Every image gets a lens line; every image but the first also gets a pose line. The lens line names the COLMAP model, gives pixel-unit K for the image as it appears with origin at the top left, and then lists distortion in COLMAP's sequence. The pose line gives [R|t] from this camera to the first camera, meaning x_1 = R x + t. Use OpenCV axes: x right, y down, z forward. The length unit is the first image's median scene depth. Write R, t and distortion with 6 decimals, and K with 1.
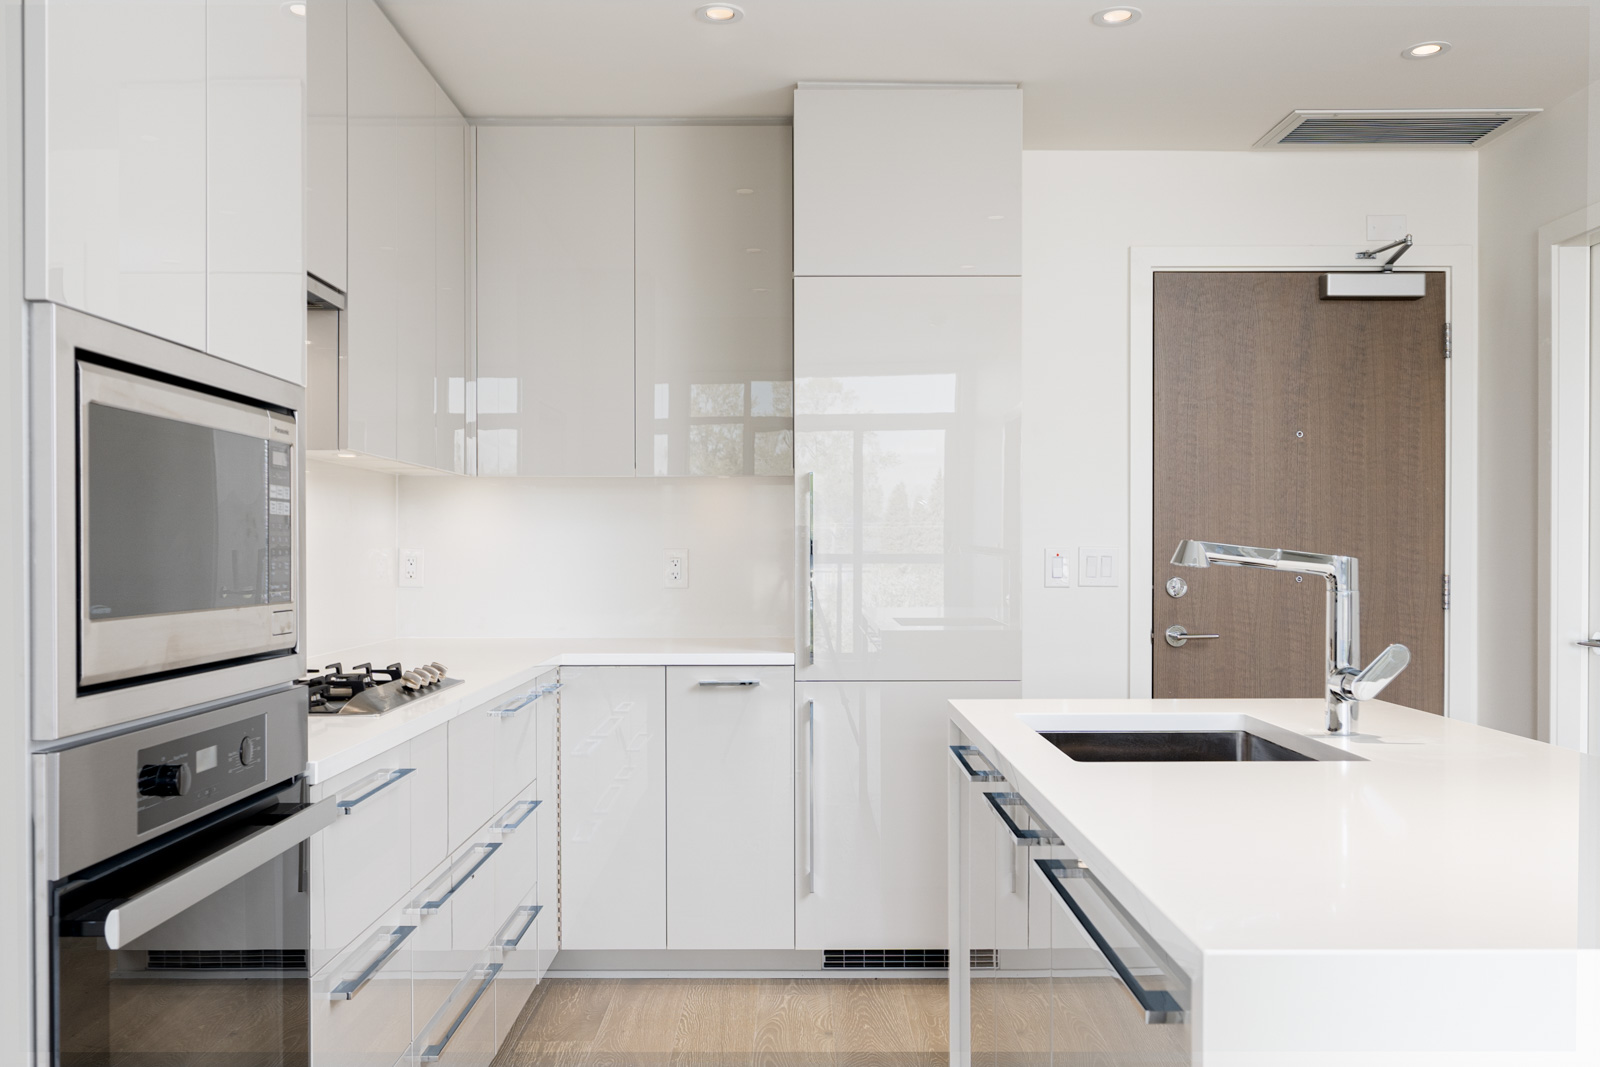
lens RADIAL K [[1389.5, 0, 800.7], [0, 1389.5, 539.7], [0, 0, 1]] dist [-0.009334, -0.003430]
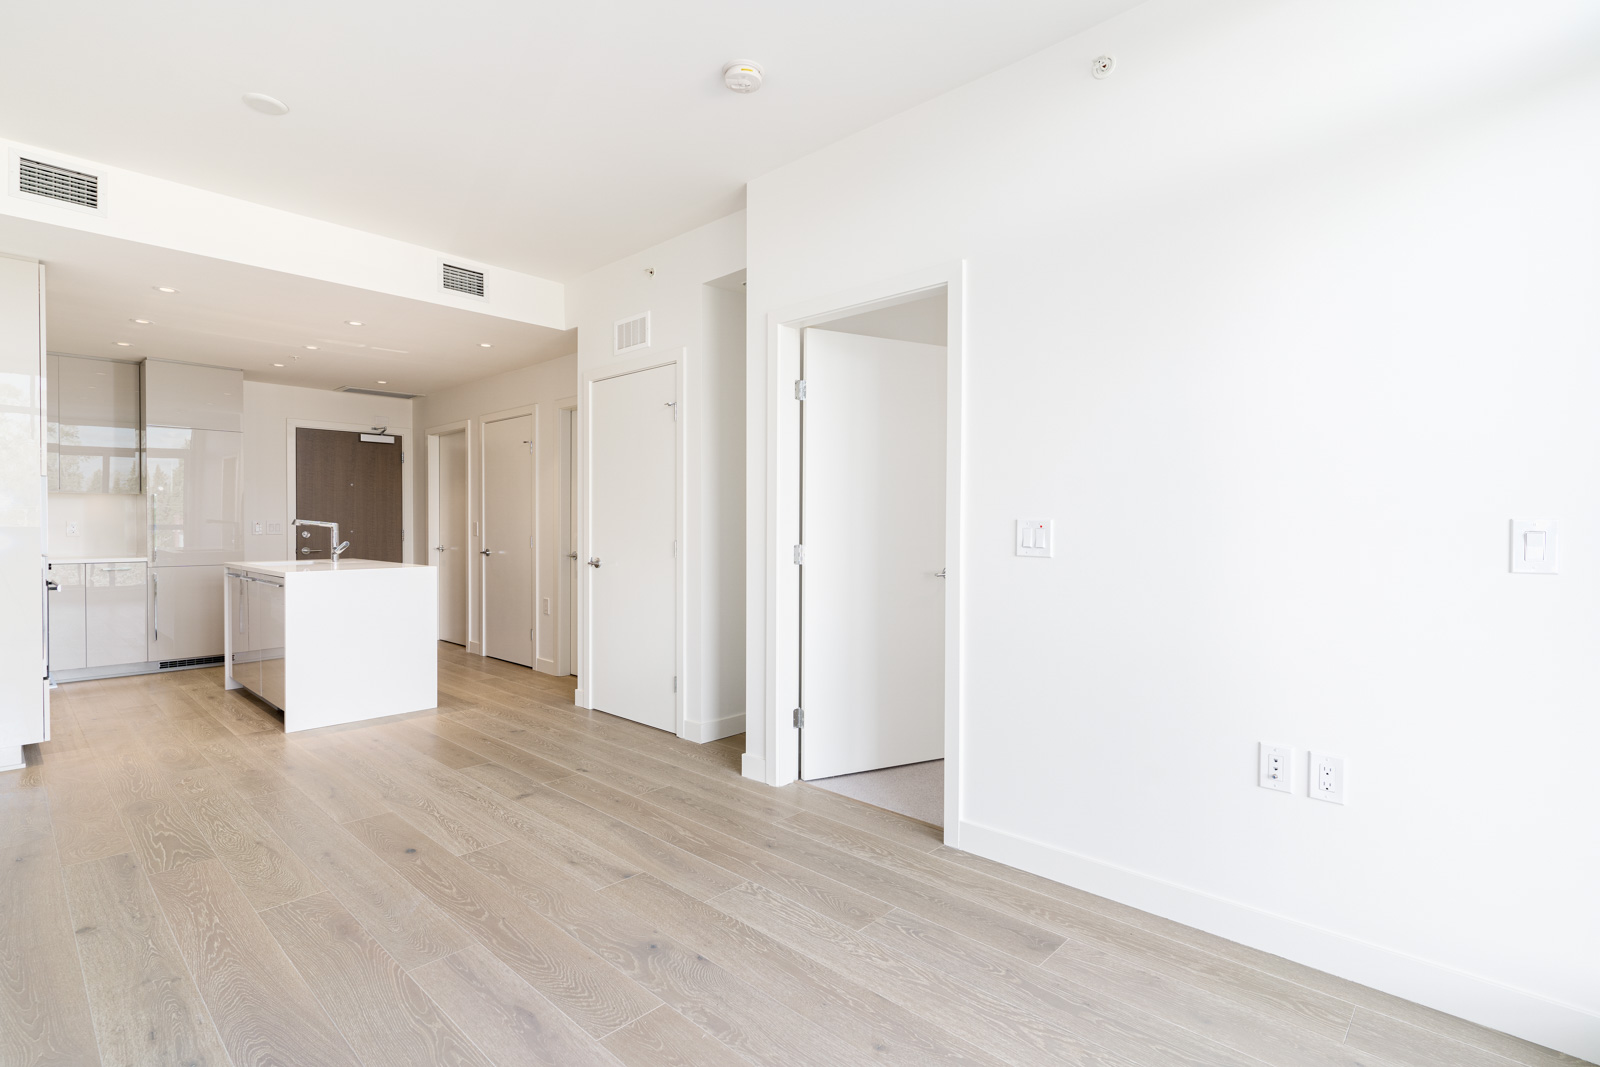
lens RADIAL K [[774.1, 0, 803.2], [0, 774.1, 529.6], [0, 0, 1]] dist [-0.002519, -0.000469]
pose [[0.694600, -0.003177, 0.719389, -0.183344], [-0.007638, 0.999901, 0.011791, -0.004805], [-0.719355, -0.013685, 0.694507, -0.933094]]
